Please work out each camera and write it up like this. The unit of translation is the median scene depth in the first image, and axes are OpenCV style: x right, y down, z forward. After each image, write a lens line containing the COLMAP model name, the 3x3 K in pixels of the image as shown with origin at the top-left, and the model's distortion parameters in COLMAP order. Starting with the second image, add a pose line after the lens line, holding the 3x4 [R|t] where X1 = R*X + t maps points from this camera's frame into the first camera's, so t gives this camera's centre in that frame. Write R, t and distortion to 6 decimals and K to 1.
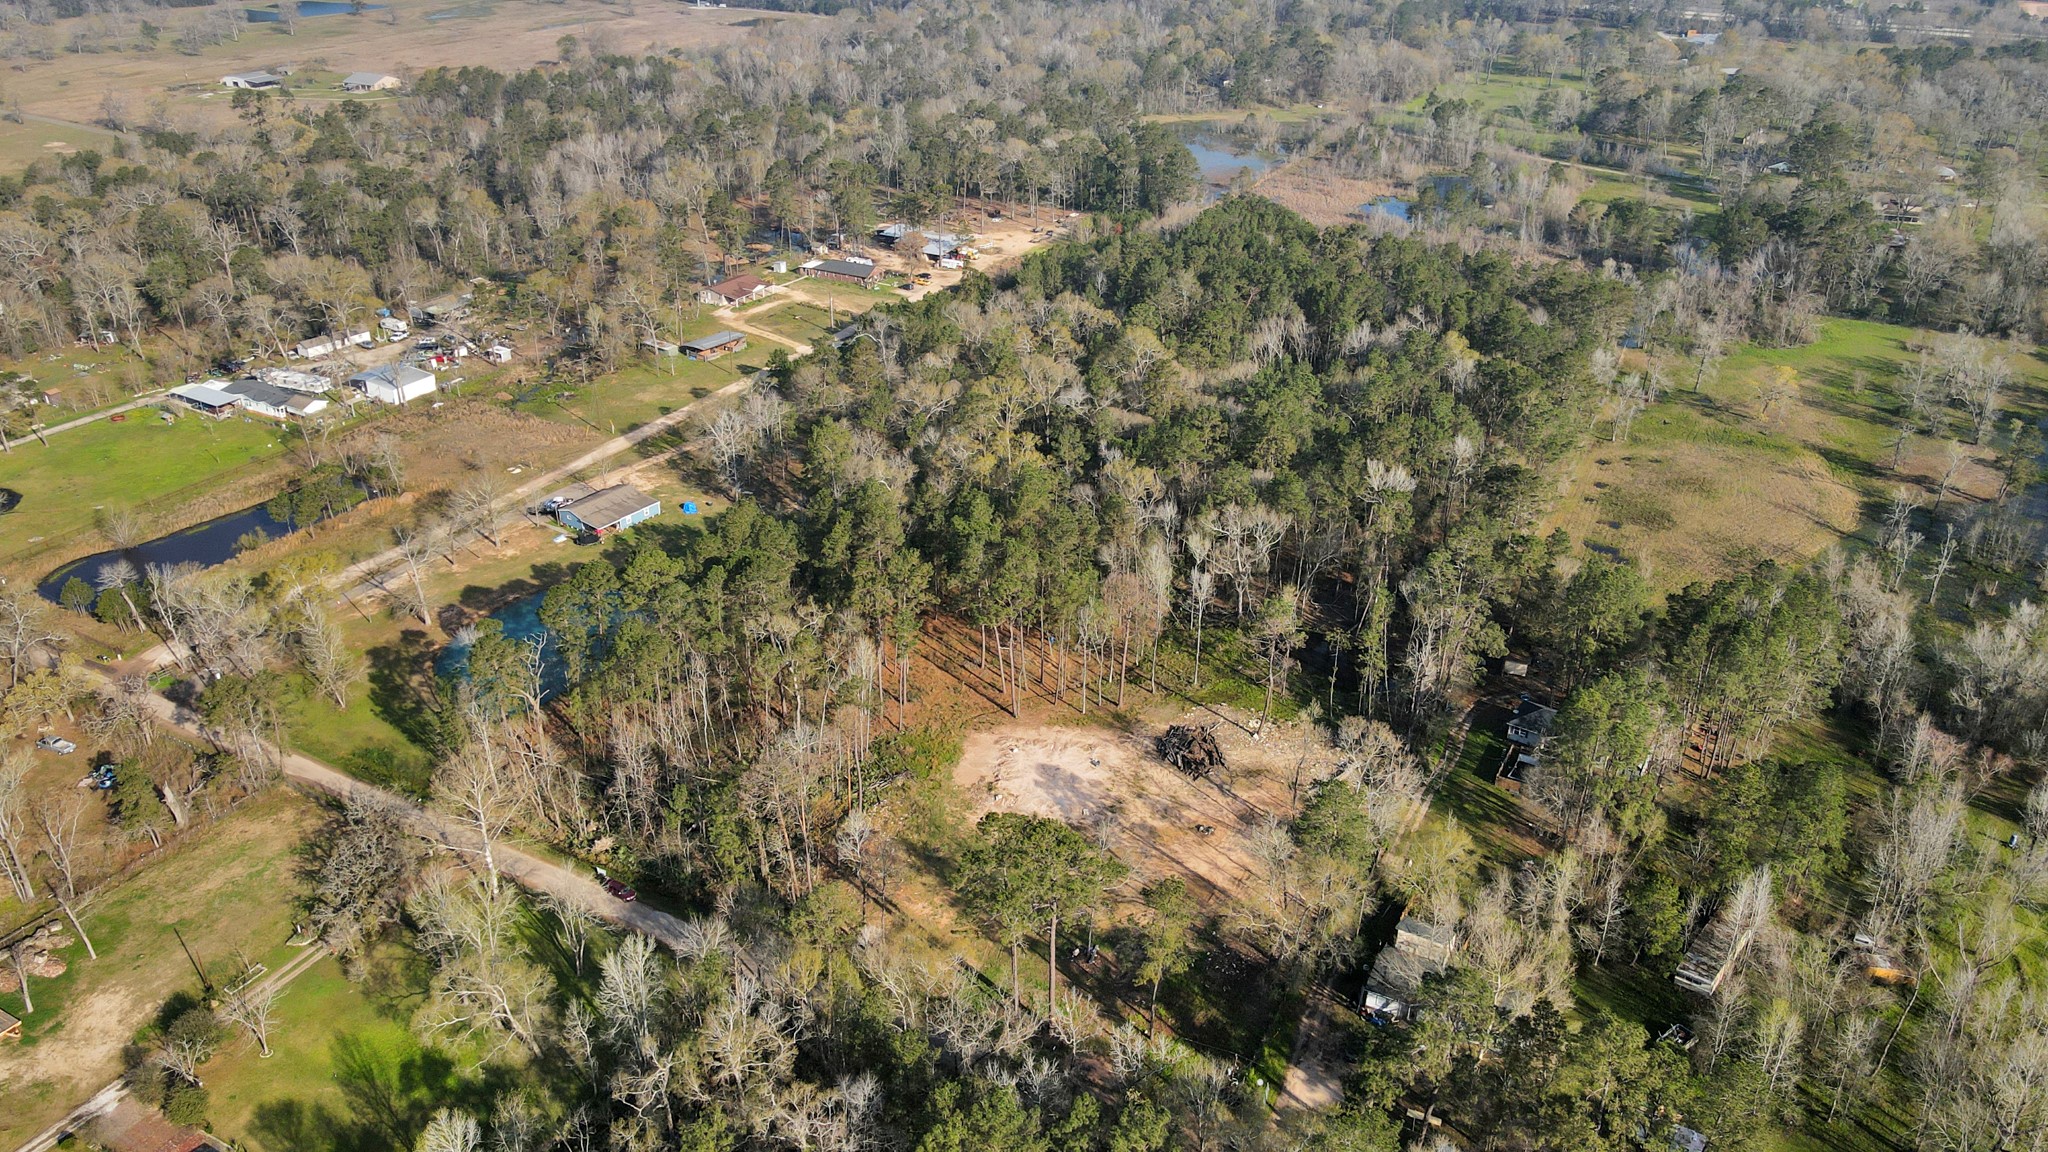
lens RADIAL K [[1505.5, 0, 1009.8], [0, 1505.5, 581.2], [0, 0, 1]] dist [0.018053, 0.010890]
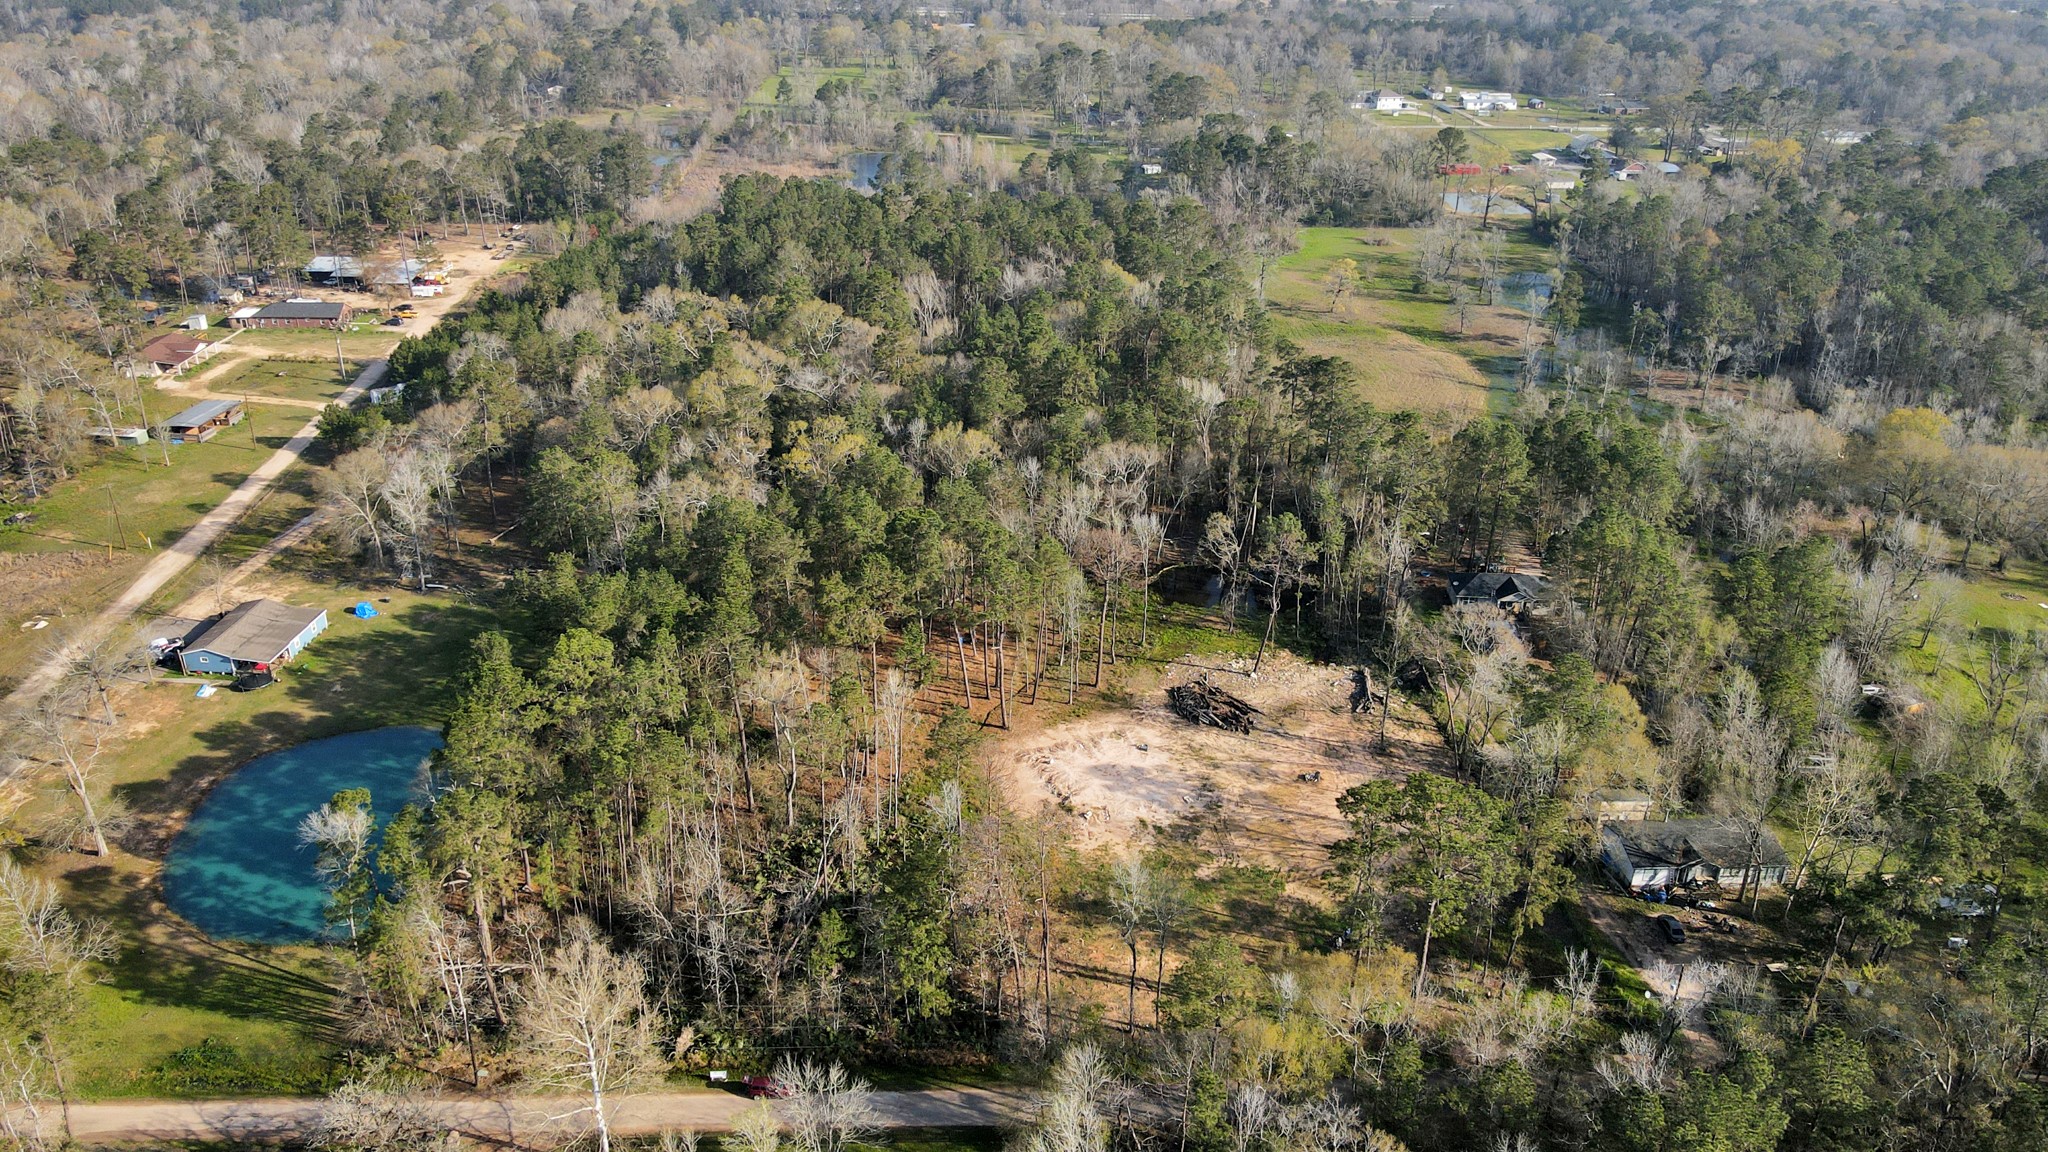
lens RADIAL K [[1505.5, 0, 1021.7], [0, 1505.5, 574.5], [0, 0, 1]] dist [0.018053, 0.010890]
pose [[0.852525, -0.222845, 0.472801, -0.296171], [0.236401, 0.971146, 0.031467, -0.013778], [-0.466171, 0.084944, 0.880607, 0.210503]]
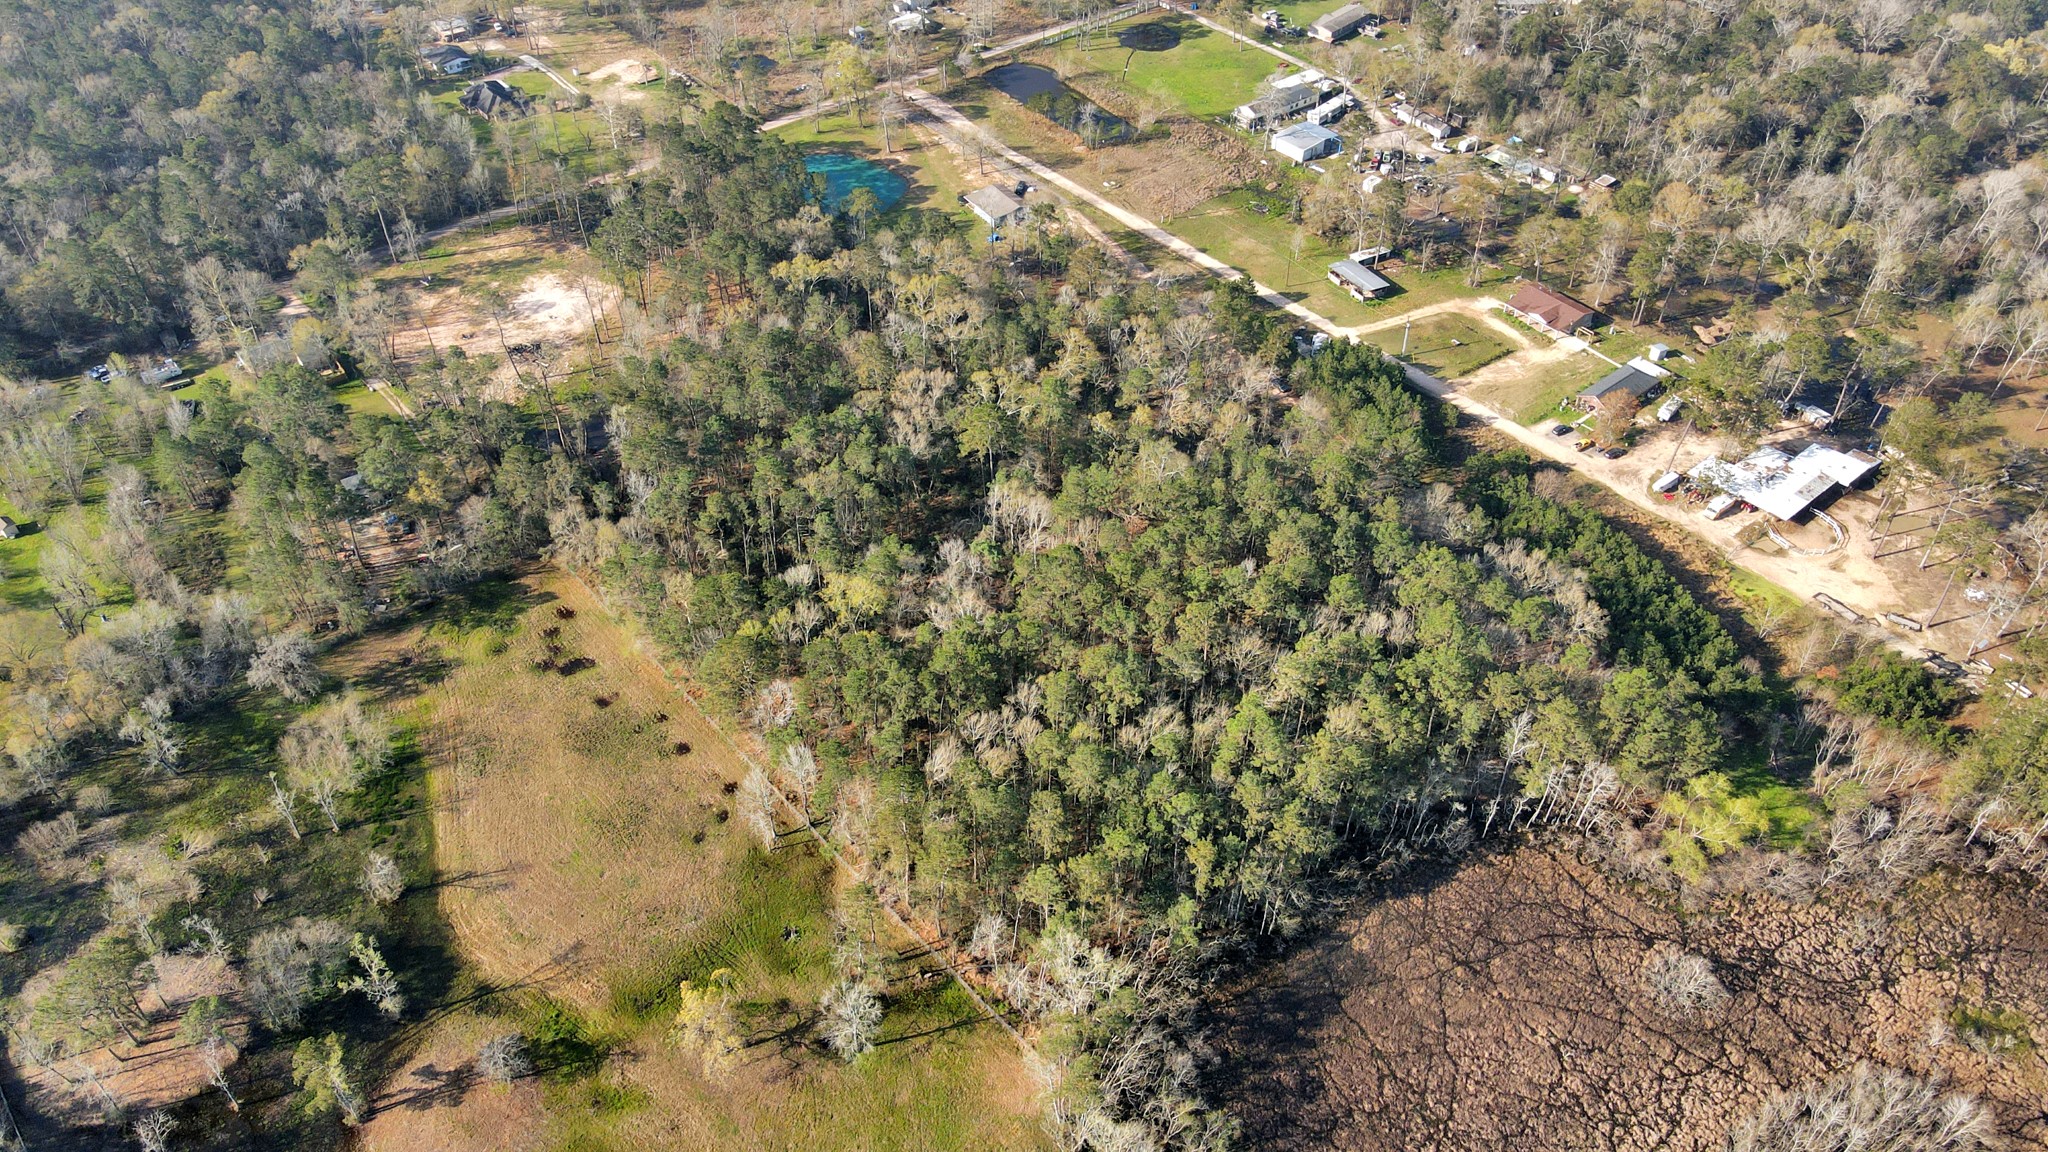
lens RADIAL K [[1505.5, 0, 1024.7], [0, 1505.5, 563.7], [0, 0, 1]] dist [0.018053, 0.010890]
pose [[-0.373041, 0.613072, -0.696407, 0.943285], [-0.422332, 0.556117, 0.715799, -0.908522], [0.826121, 0.561138, 0.051465, 1.167625]]
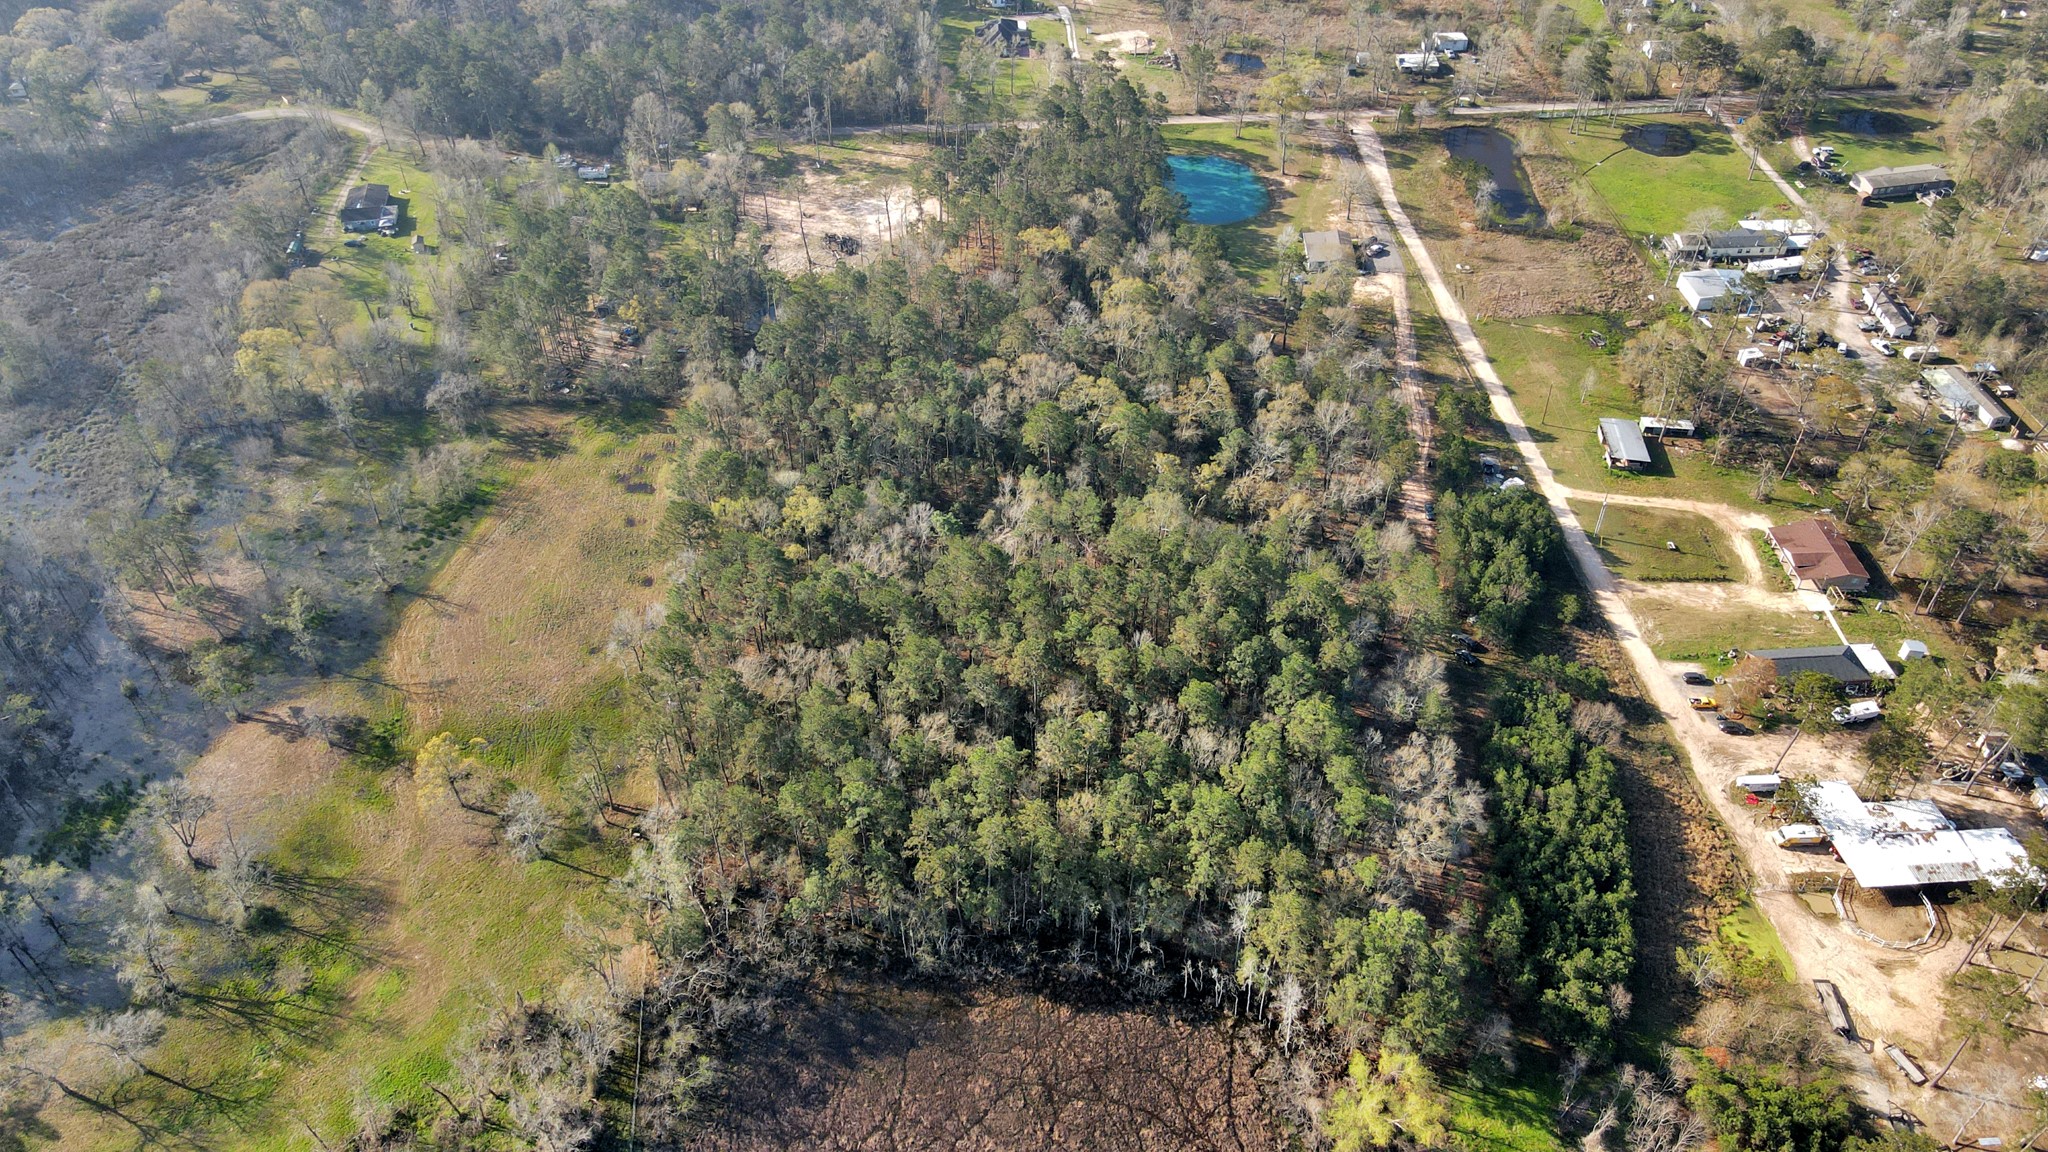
lens RADIAL K [[1505.5, 0, 1014.5], [0, 1505.5, 584.7], [0, 0, 1]] dist [0.018053, 0.010890]
pose [[-0.844451, 0.357272, -0.399072, 0.641179], [-0.241729, 0.410666, 0.879159, -1.079750], [0.477984, 0.838874, -0.260424, 1.511198]]
